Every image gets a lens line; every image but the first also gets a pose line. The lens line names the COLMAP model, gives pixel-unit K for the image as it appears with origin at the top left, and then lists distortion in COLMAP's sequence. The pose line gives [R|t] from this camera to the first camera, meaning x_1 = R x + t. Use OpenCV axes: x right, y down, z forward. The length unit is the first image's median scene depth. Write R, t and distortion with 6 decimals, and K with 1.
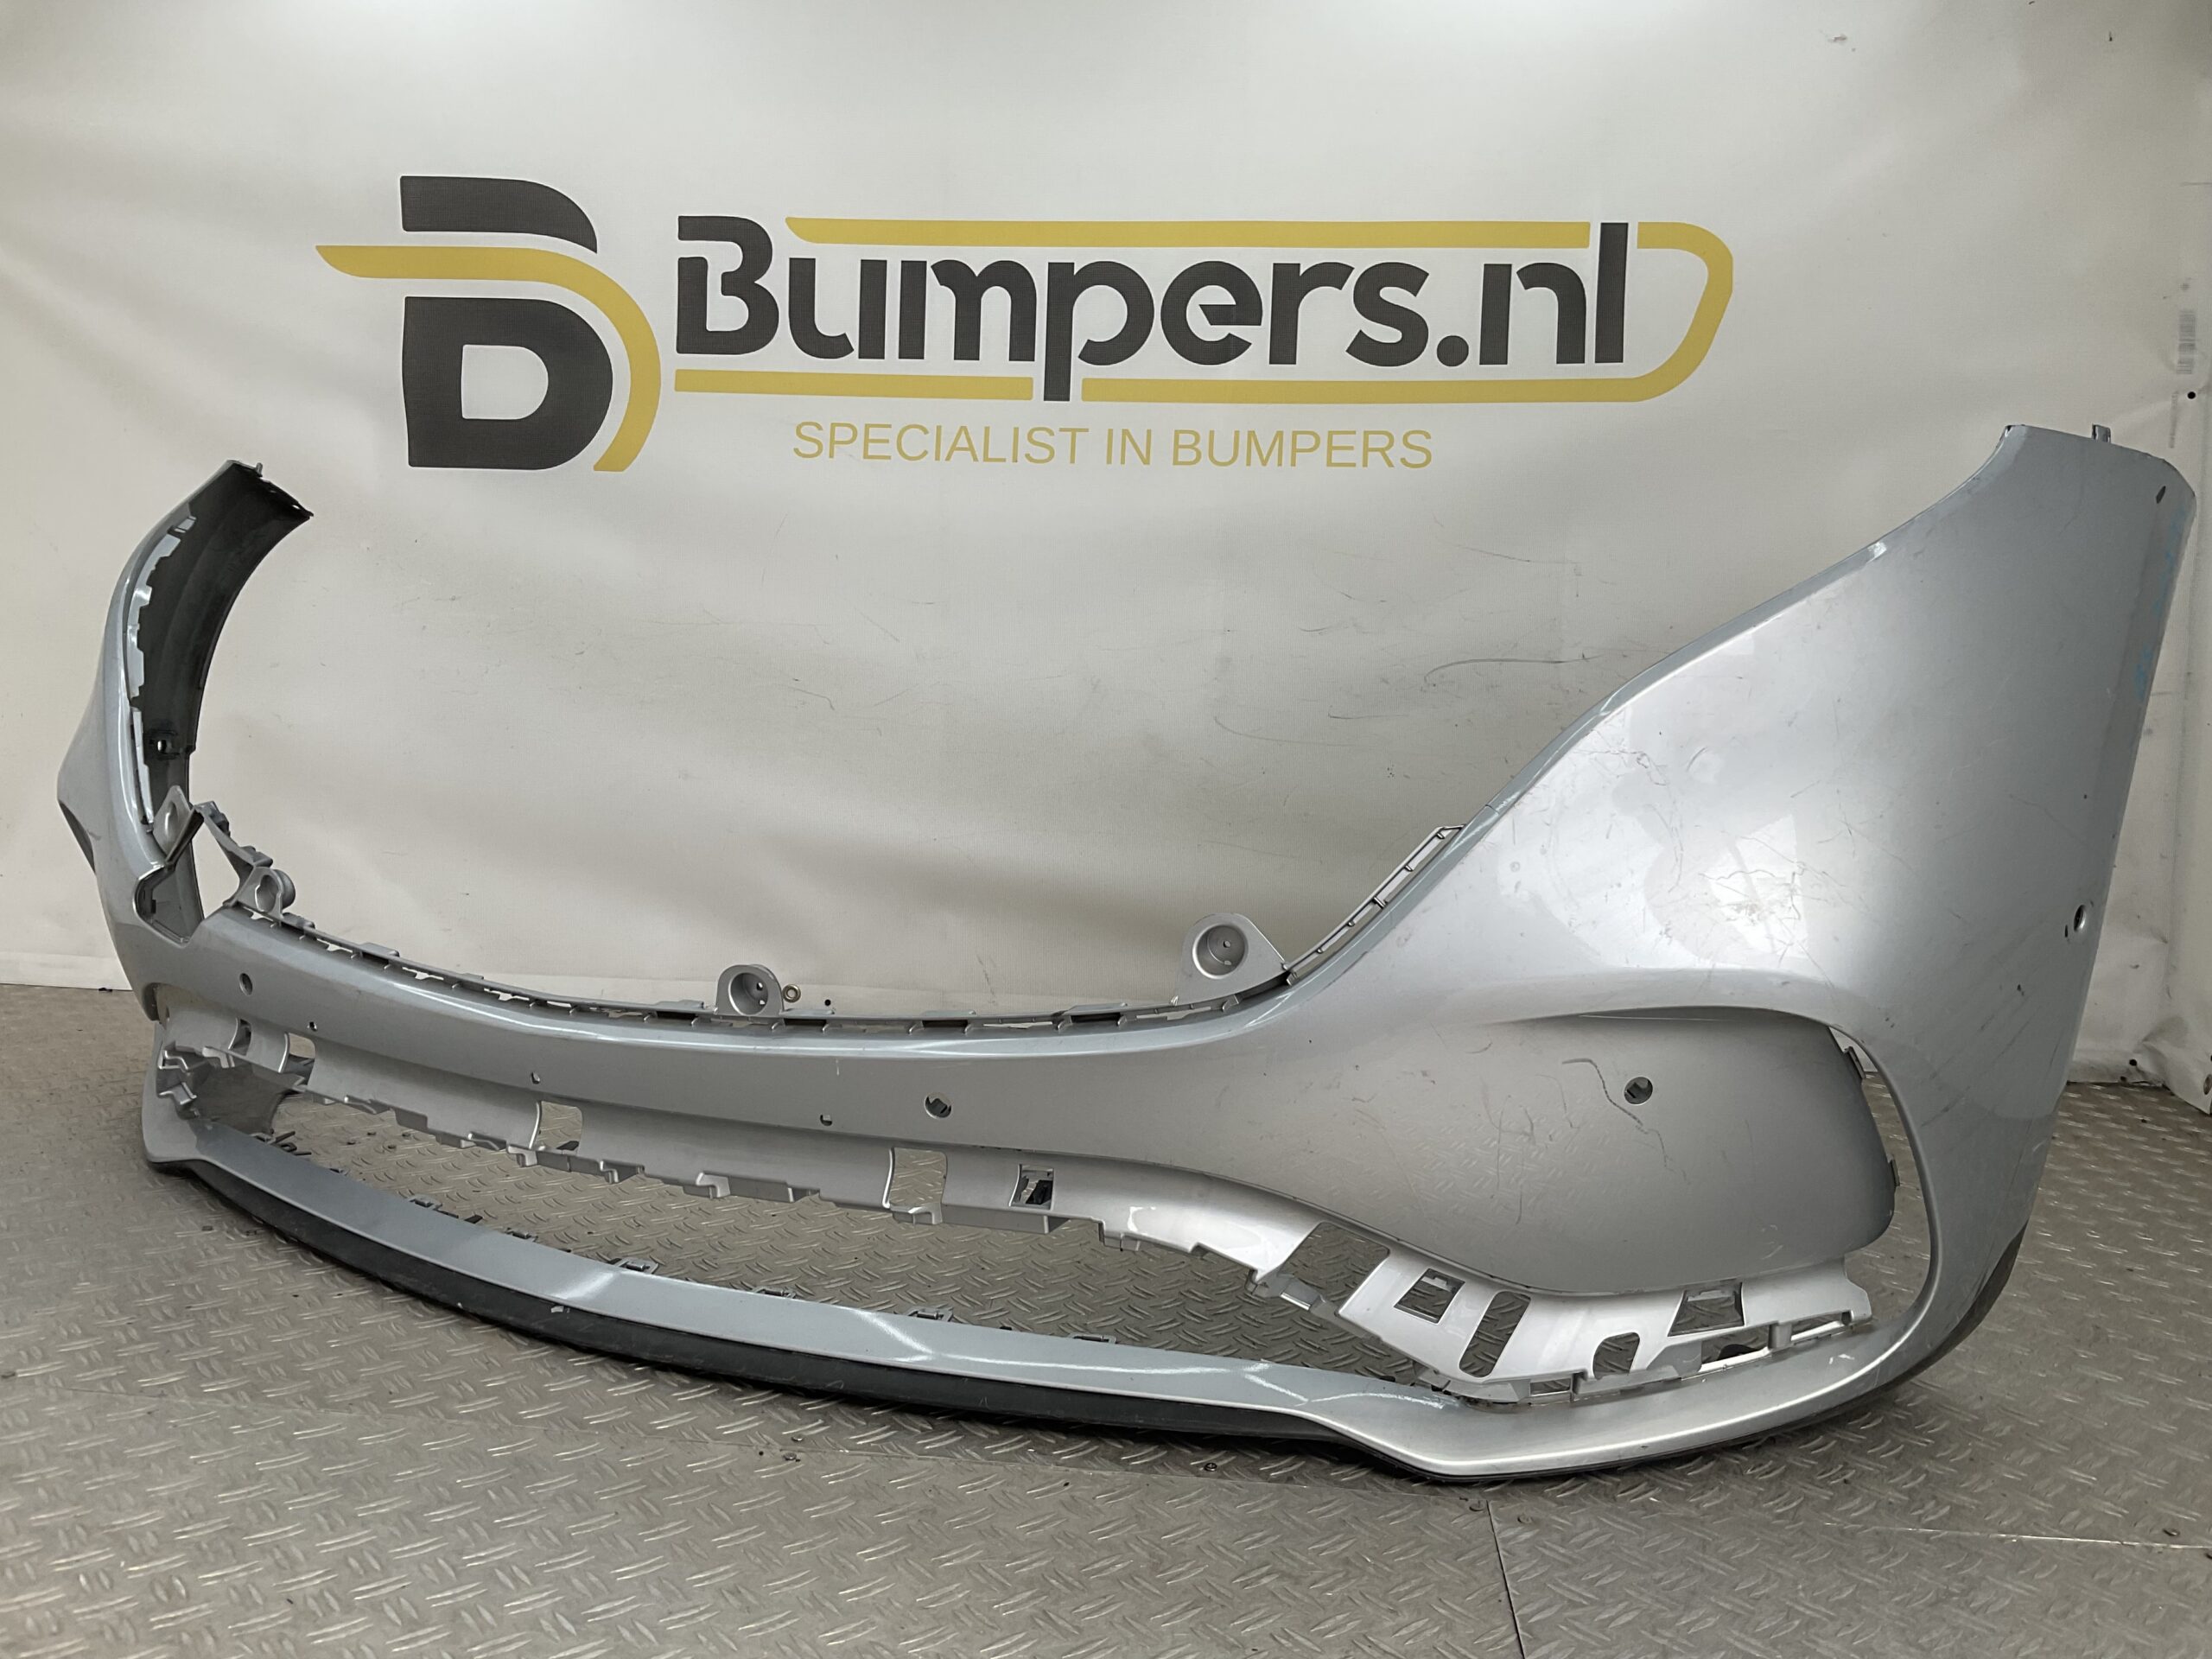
lens RADIAL K [[1839.9, 0, 1099.9], [0, 1839.9, 831.4], [0, 0, 1]] dist [0.089012, -0.161142]
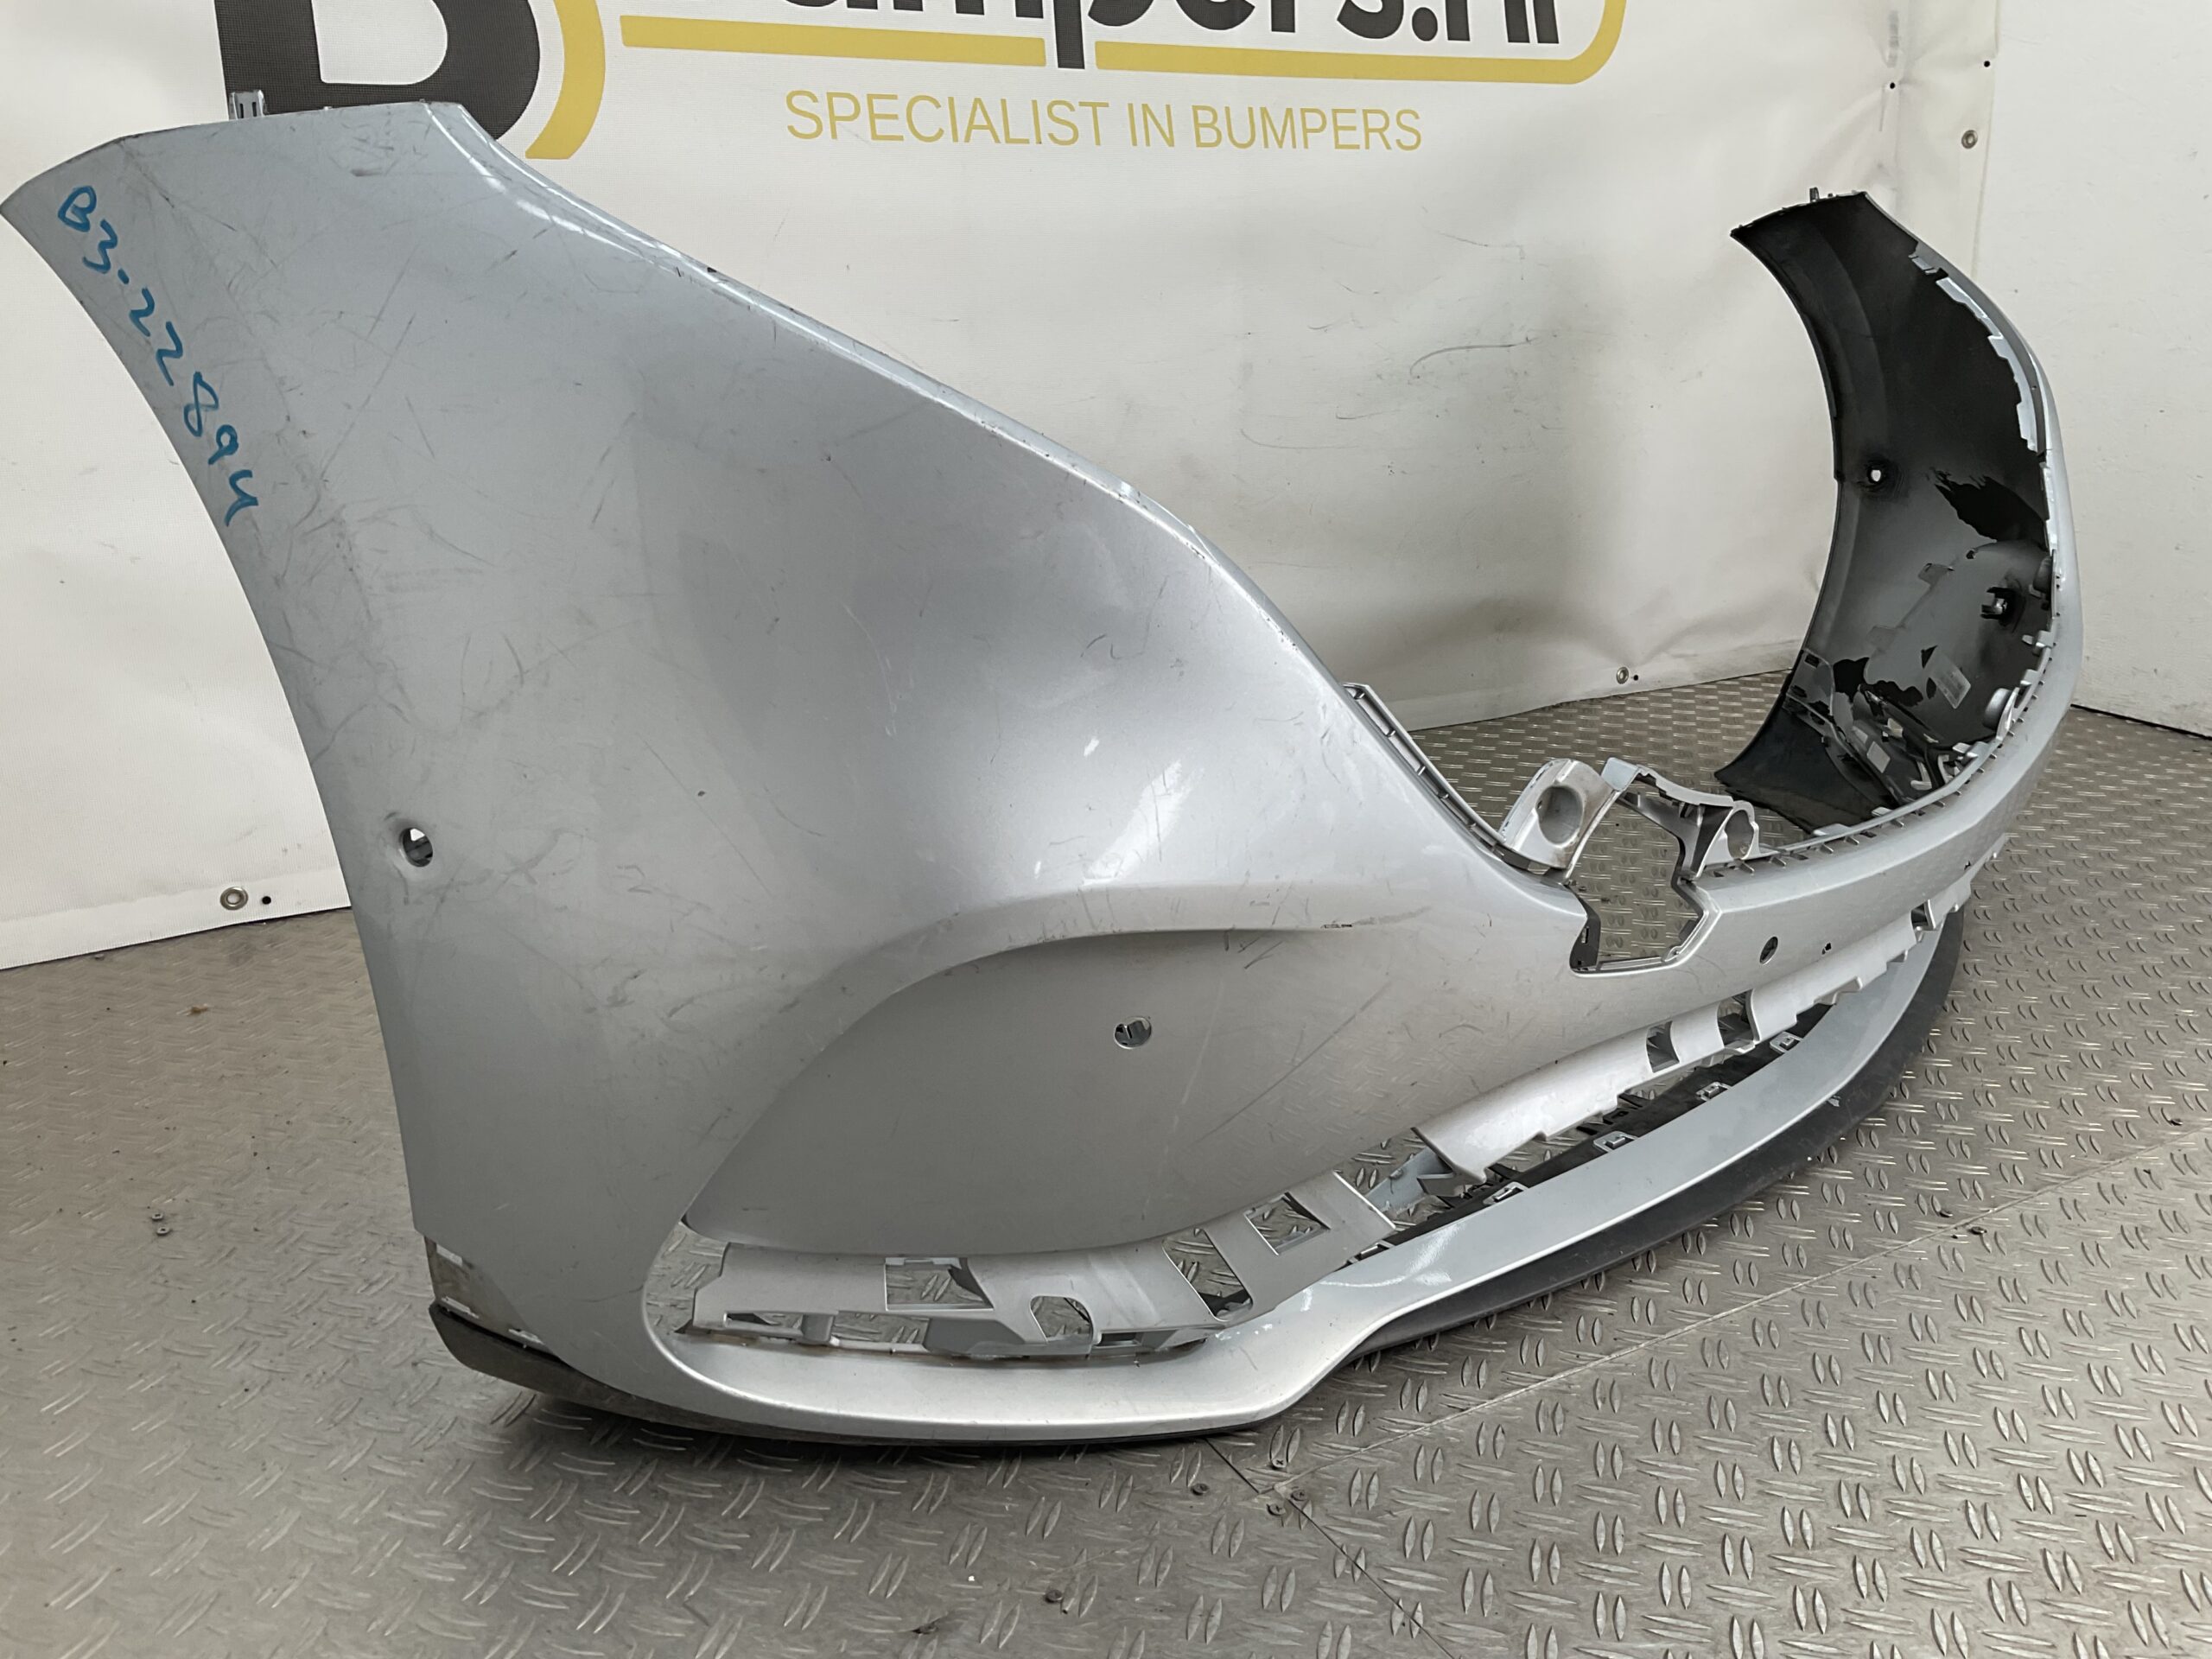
lens RADIAL K [[1839.9, 0, 1121.4], [0, 1839.9, 847.8], [0, 0, 1]] dist [0.089012, -0.161142]
pose [[0.808678, -0.211912, 0.548756, -0.567707], [0.097253, 0.968185, 0.230564, -0.079829], [-0.580157, -0.133083, 0.803559, 0.244563]]
